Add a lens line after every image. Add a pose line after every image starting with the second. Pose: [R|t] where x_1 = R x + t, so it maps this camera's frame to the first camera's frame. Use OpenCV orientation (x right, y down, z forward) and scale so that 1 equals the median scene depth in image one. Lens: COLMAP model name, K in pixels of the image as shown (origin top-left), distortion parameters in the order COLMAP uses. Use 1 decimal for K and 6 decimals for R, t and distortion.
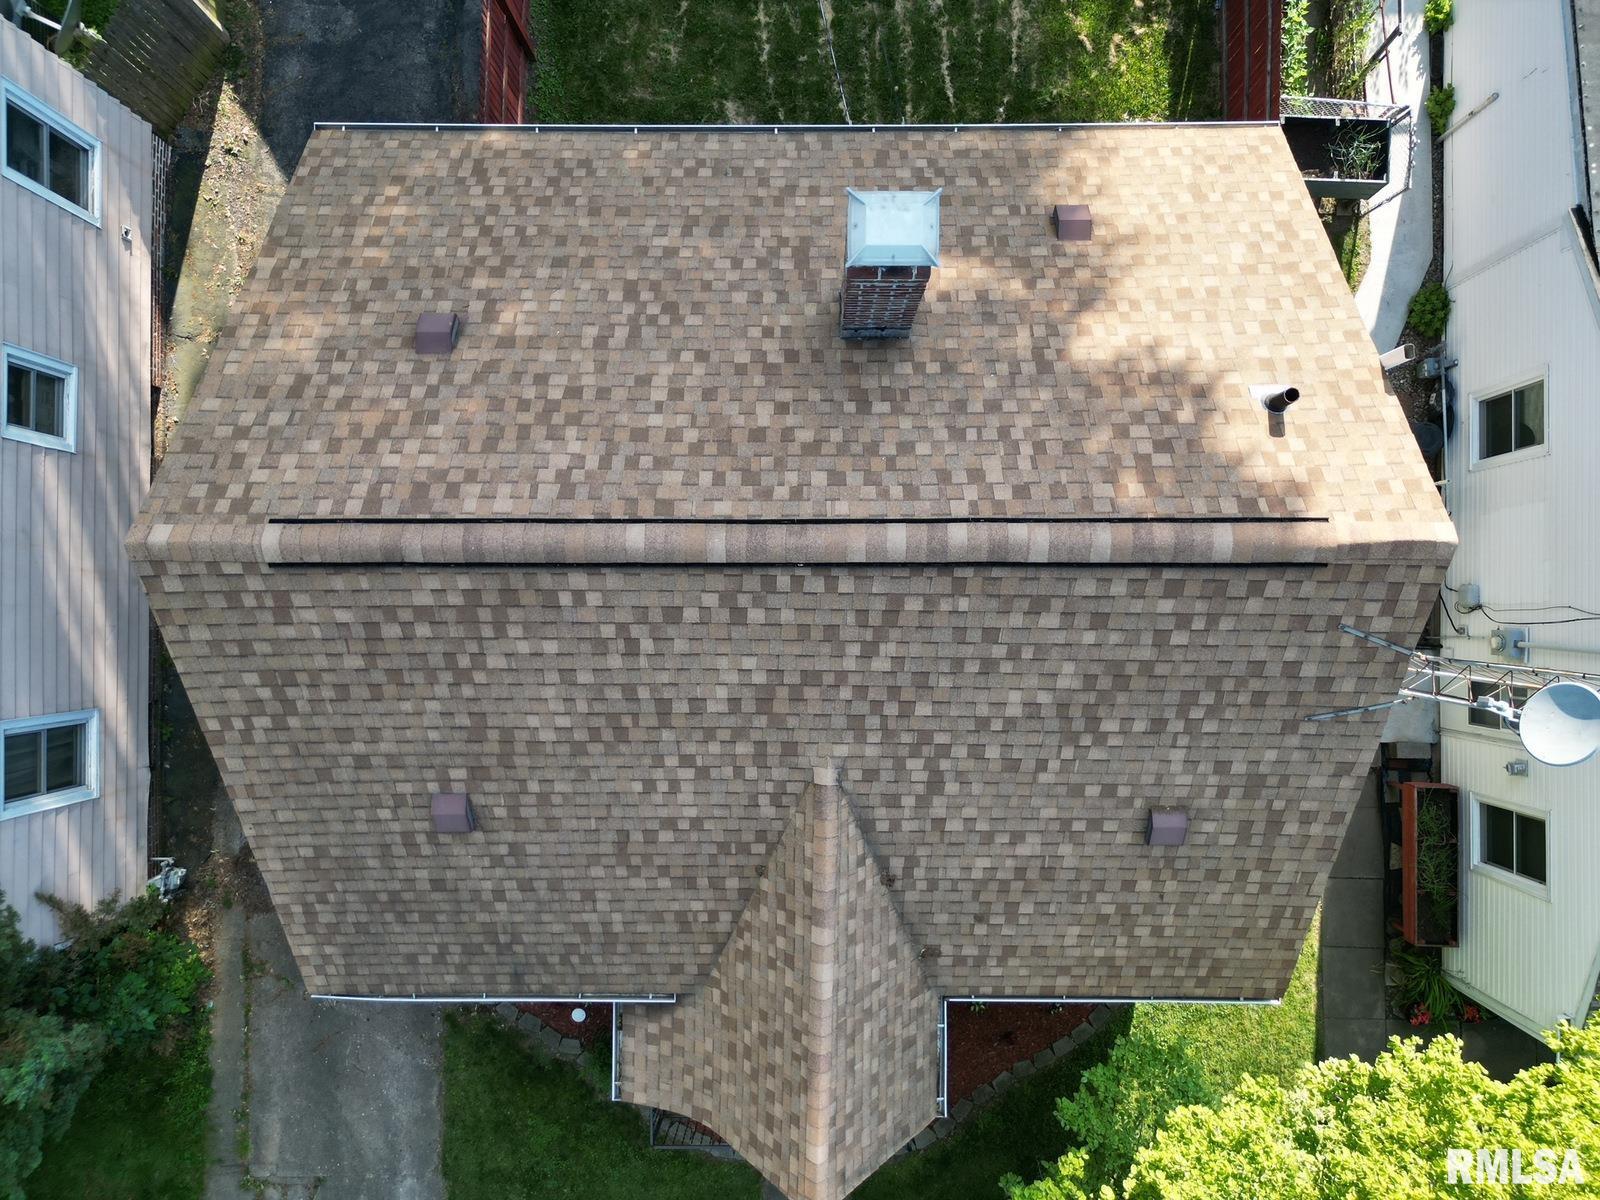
lens RADIAL K [[1113.9, 0, 800.0], [0, 1113.9, 600.0], [0, 0, 1]] dist [0.107692, -0.130812]
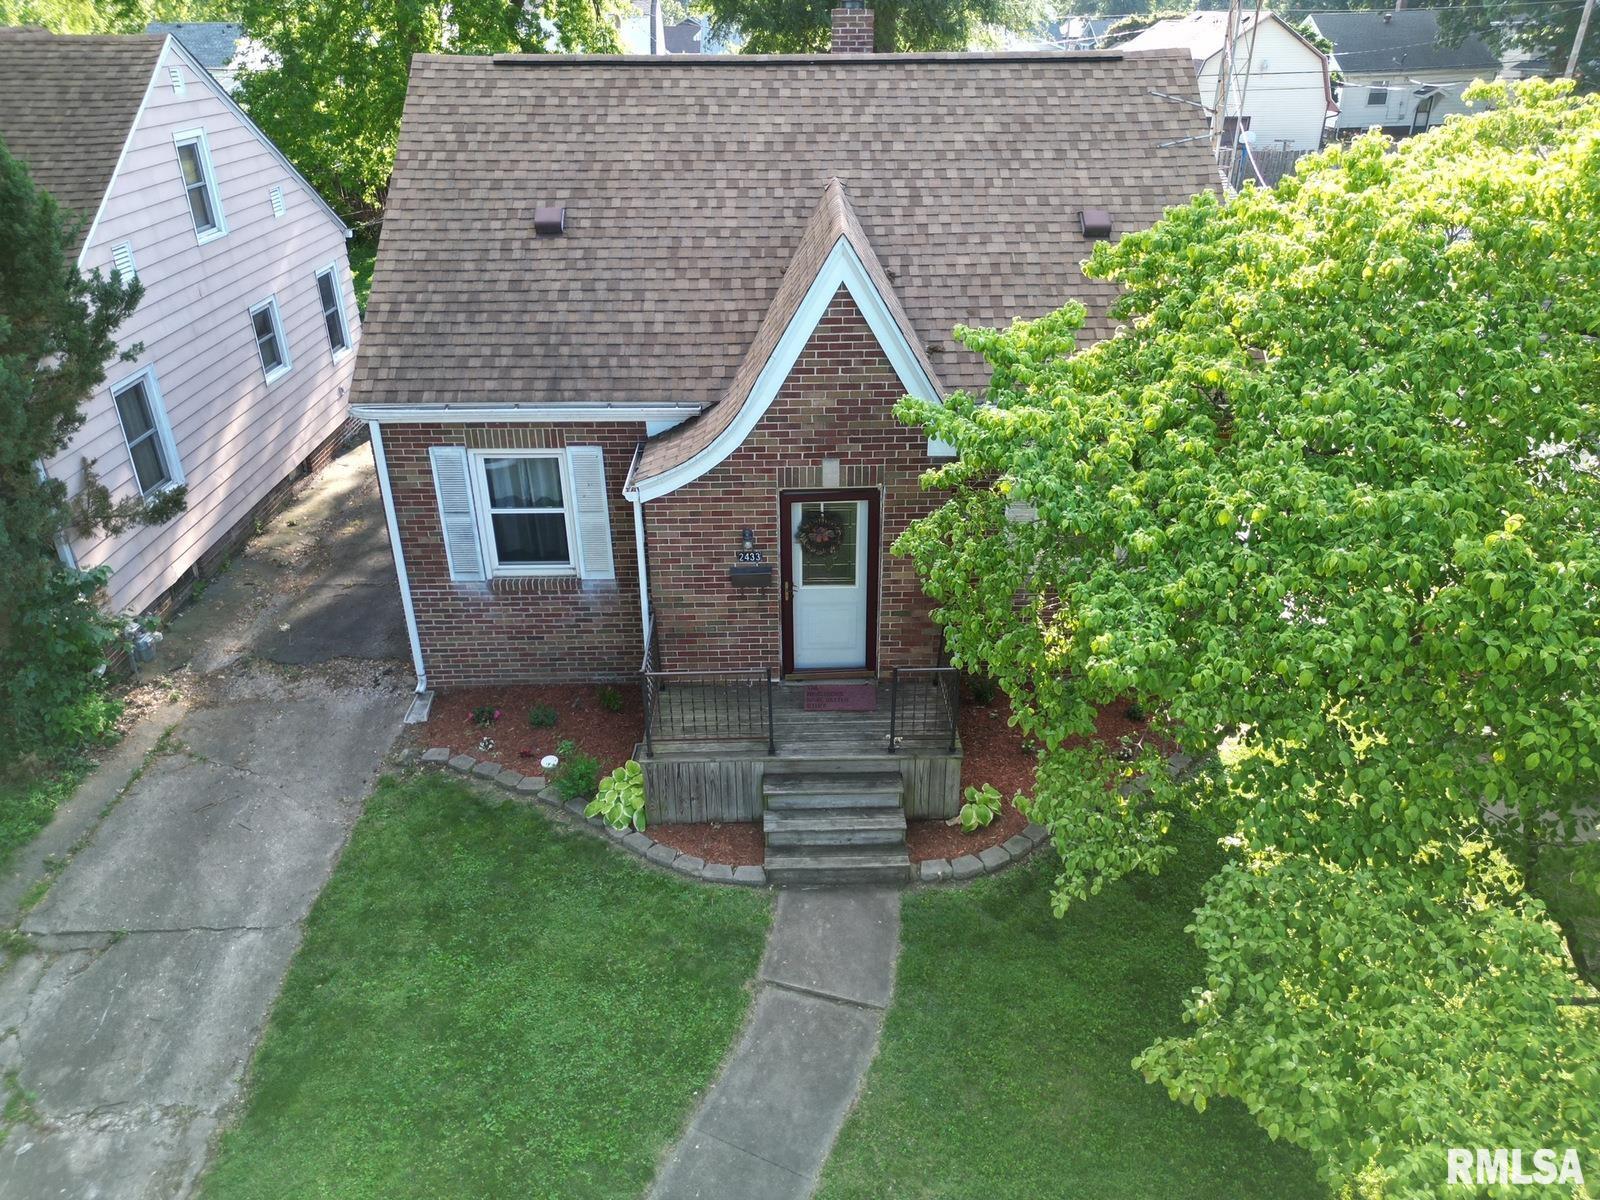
lens RADIAL K [[1123.9, 0, 800.0], [0, 1123.9, 600.0], [0, 0, 1]] dist [0.086143, -0.102389]
pose [[0.999767, -0.001321, 0.021558, -0.047898], [0.019605, 0.474259, -0.880167, 1.584765], [-0.009061, 0.880385, 0.474174, 0.771824]]
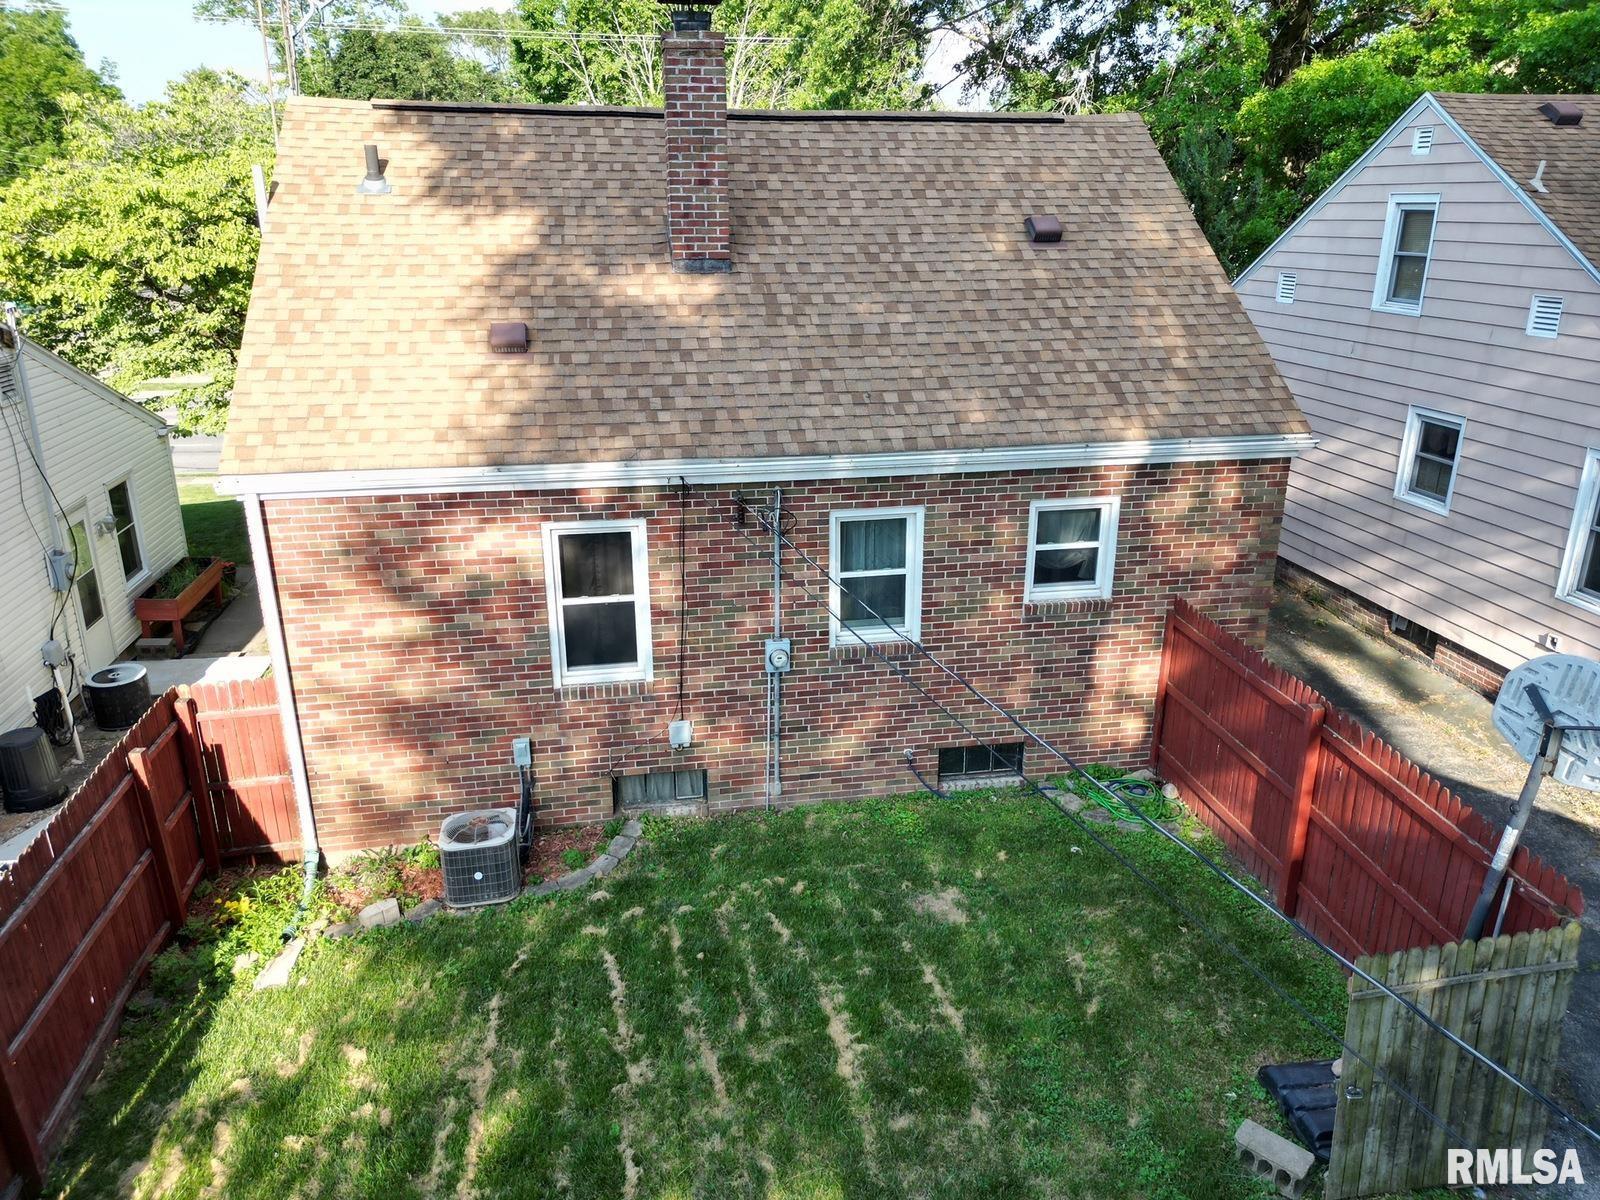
lens RADIAL K [[1128.8, 0, 800.0], [0, 1128.8, 600.0], [0, 0, 1]] dist [0.063347, -0.059190]
pose [[-0.983572, 0.070209, -0.166302, 0.184422], [-0.179968, -0.309786, 0.933619, -1.484267], [0.014030, 0.948211, 0.317332, 0.971820]]
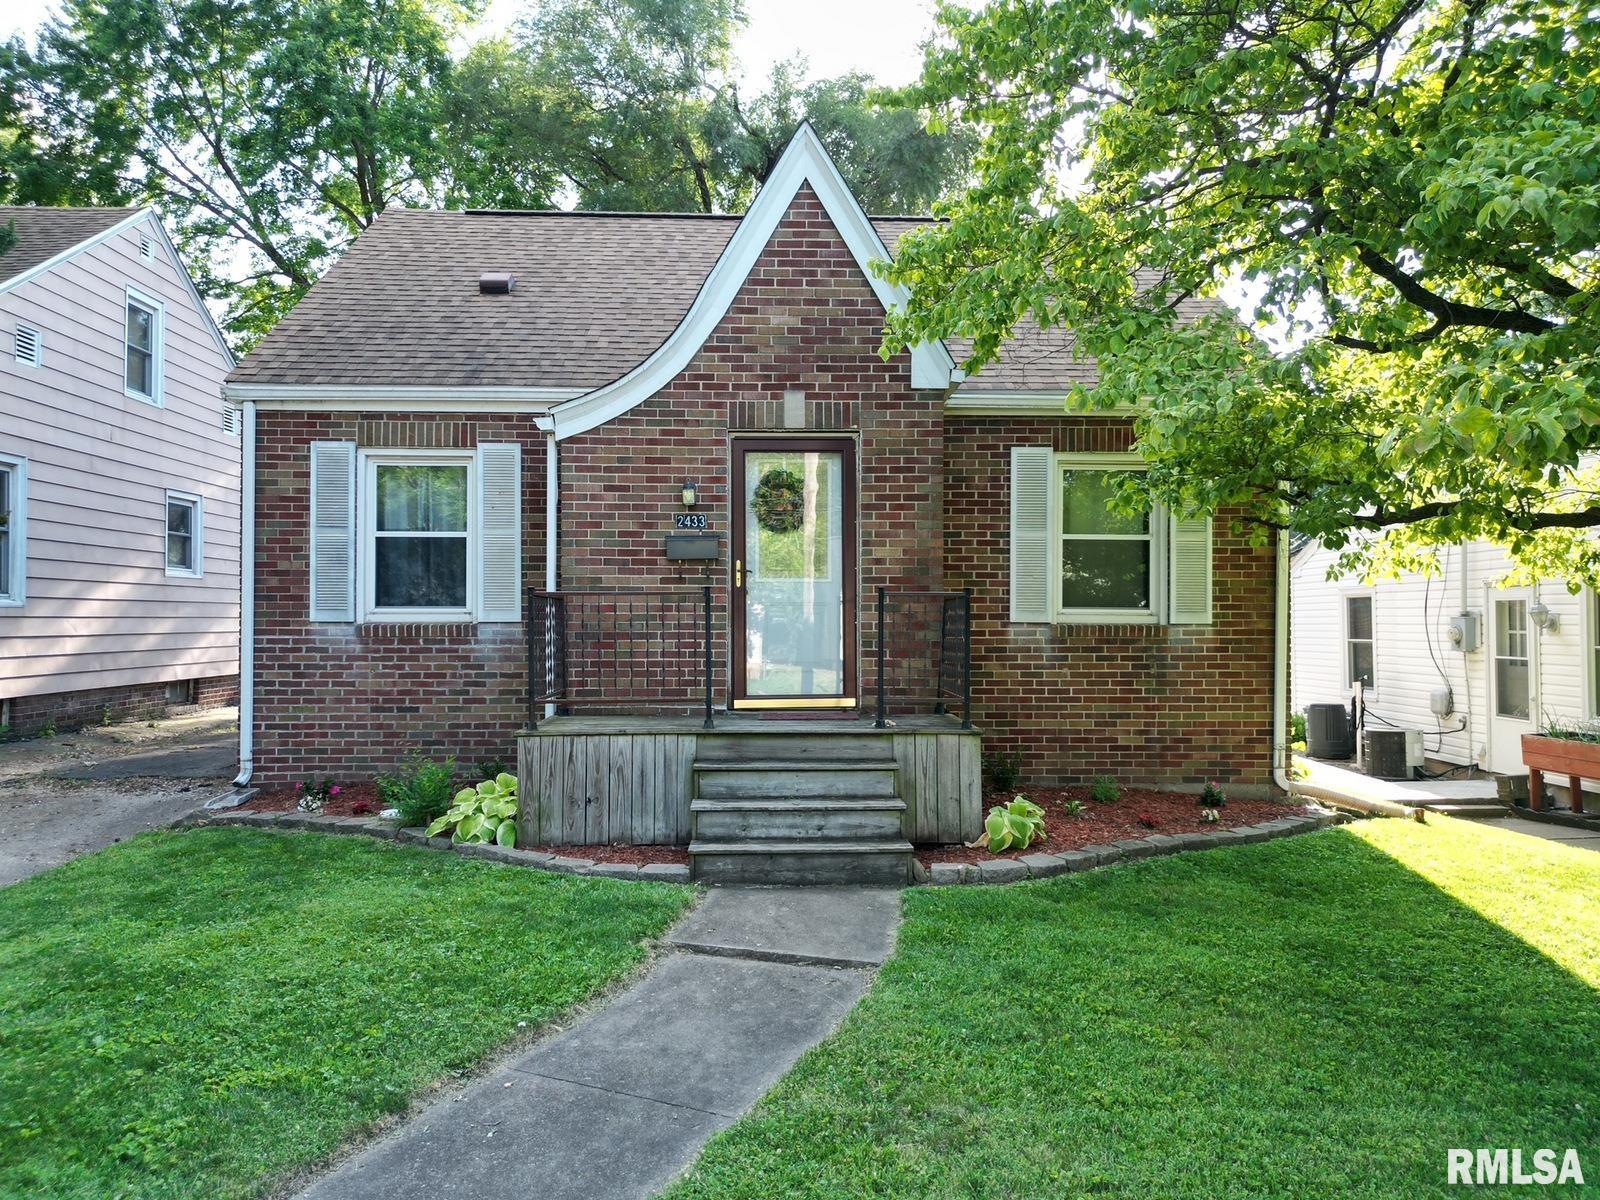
lens RADIAL K [[1128.8, 0, 800.0], [0, 1128.8, 600.0], [0, 0, 1]] dist [0.063347, -0.059190]
pose [[0.999328, 0.015700, 0.033124, -0.015552], [0.033167, -0.002447, -0.999447, 1.453011], [-0.015610, 0.999874, -0.002966, 1.359187]]
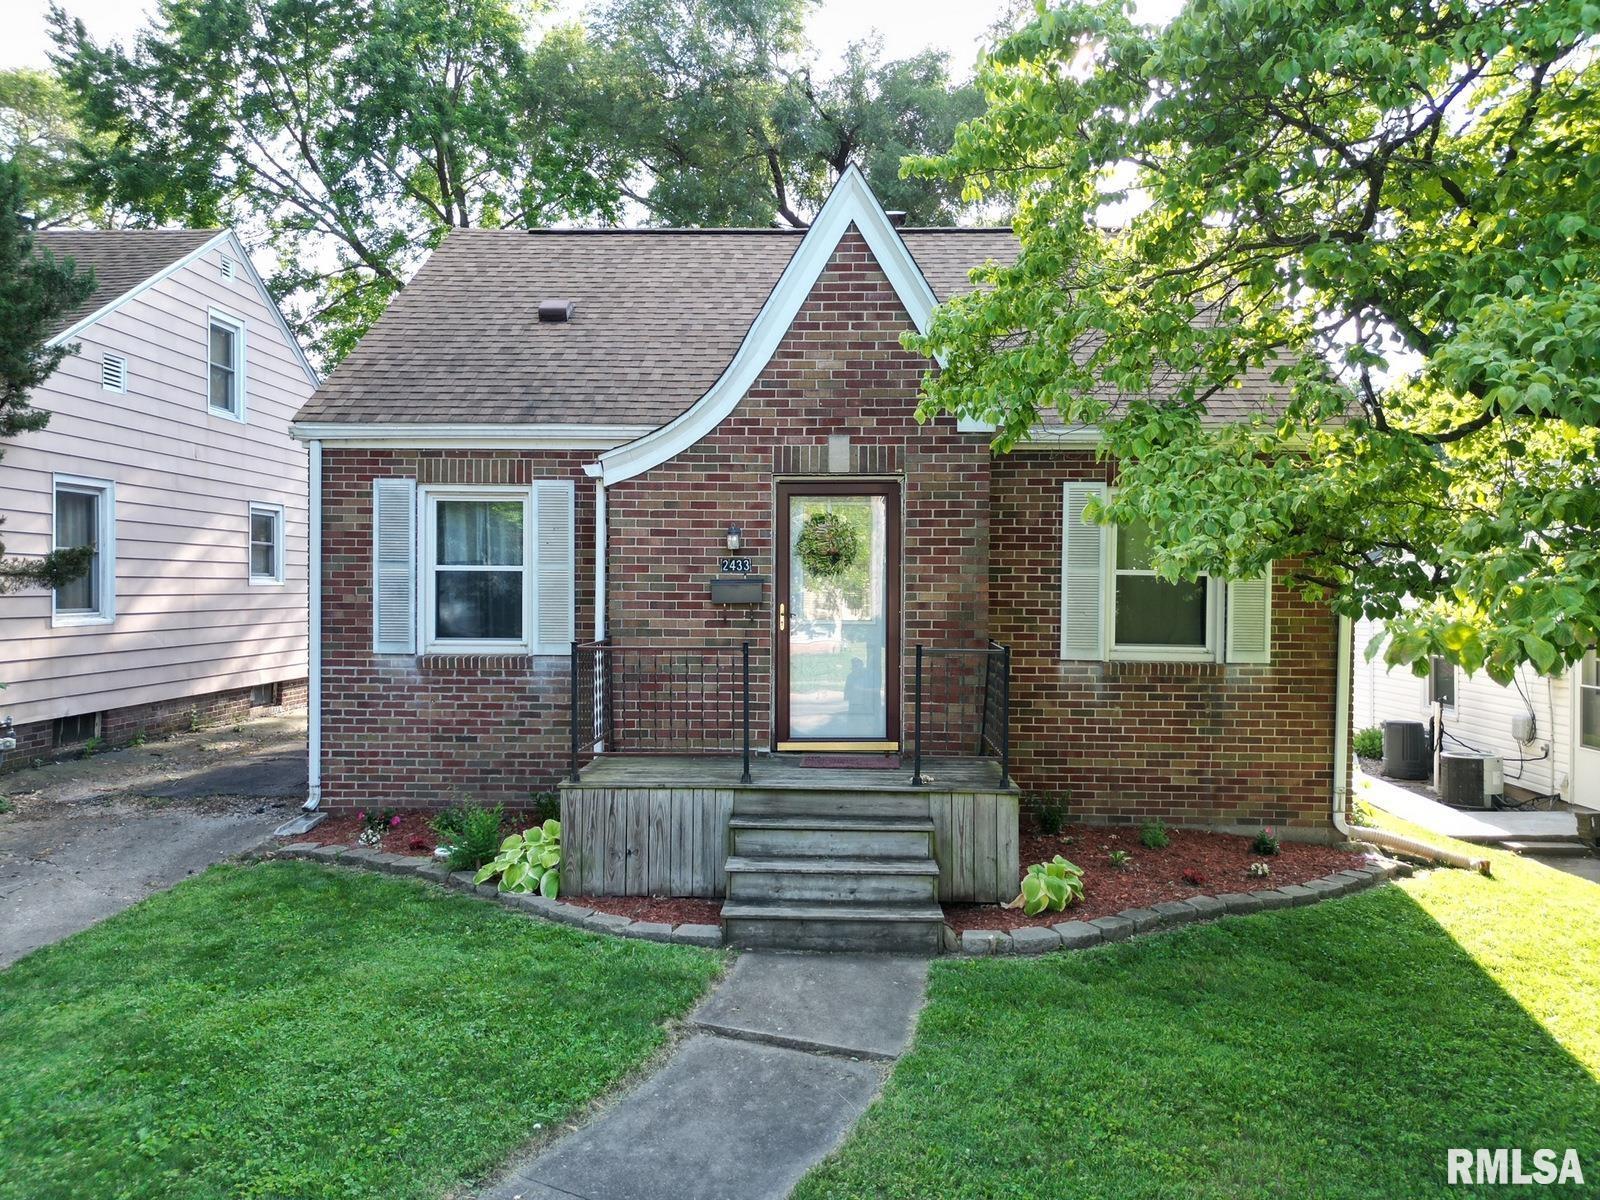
lens RADIAL K [[1128.8, 0, 800.0], [0, 1128.8, 600.0], [0, 0, 1]] dist [0.063347, -0.059190]
pose [[0.999103, 0.021950, -0.036211, 0.012407], [-0.036768, 0.025510, -0.998998, 1.455726], [-0.021004, 0.999434, 0.026294, 1.296017]]
